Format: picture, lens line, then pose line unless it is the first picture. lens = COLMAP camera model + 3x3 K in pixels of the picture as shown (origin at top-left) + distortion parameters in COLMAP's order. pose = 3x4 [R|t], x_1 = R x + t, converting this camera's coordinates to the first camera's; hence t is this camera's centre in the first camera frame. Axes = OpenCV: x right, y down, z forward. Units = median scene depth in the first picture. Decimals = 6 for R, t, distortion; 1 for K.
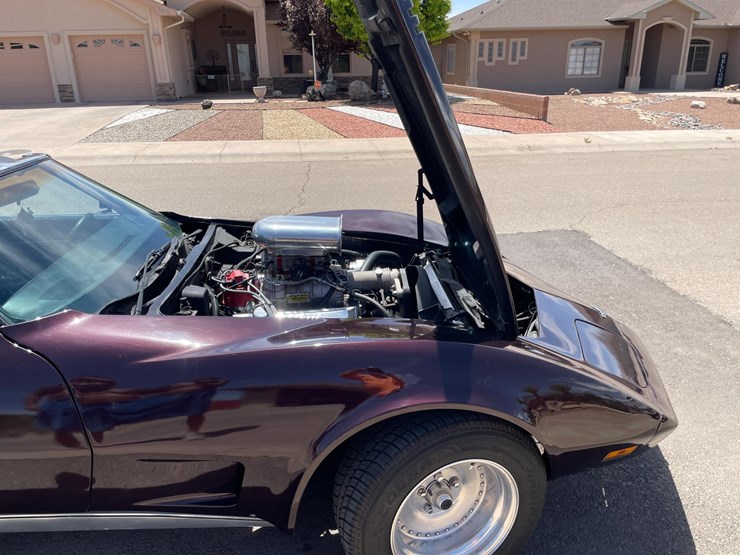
lens RADIAL K [[538.3, 0, 386.4], [0, 538.3, 277.5], [0, 0, 1]] dist [0.083597, -0.099217]
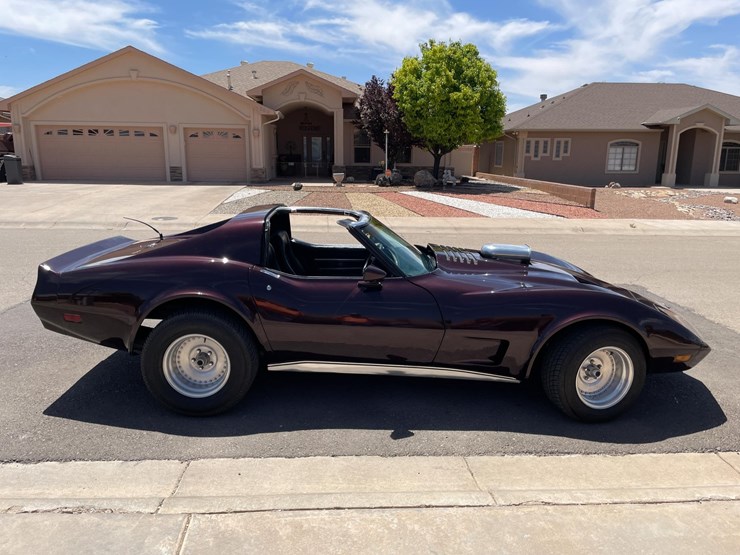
lens RADIAL K [[538.3, 0, 386.4], [0, 538.3, 277.5], [0, 0, 1]] dist [0.083597, -0.099217]
pose [[0.997412, 0.040704, -0.059260, -0.051700], [-0.049058, 0.987898, -0.147142, 0.034801], [0.052553, 0.149668, 0.987339, -0.102273]]
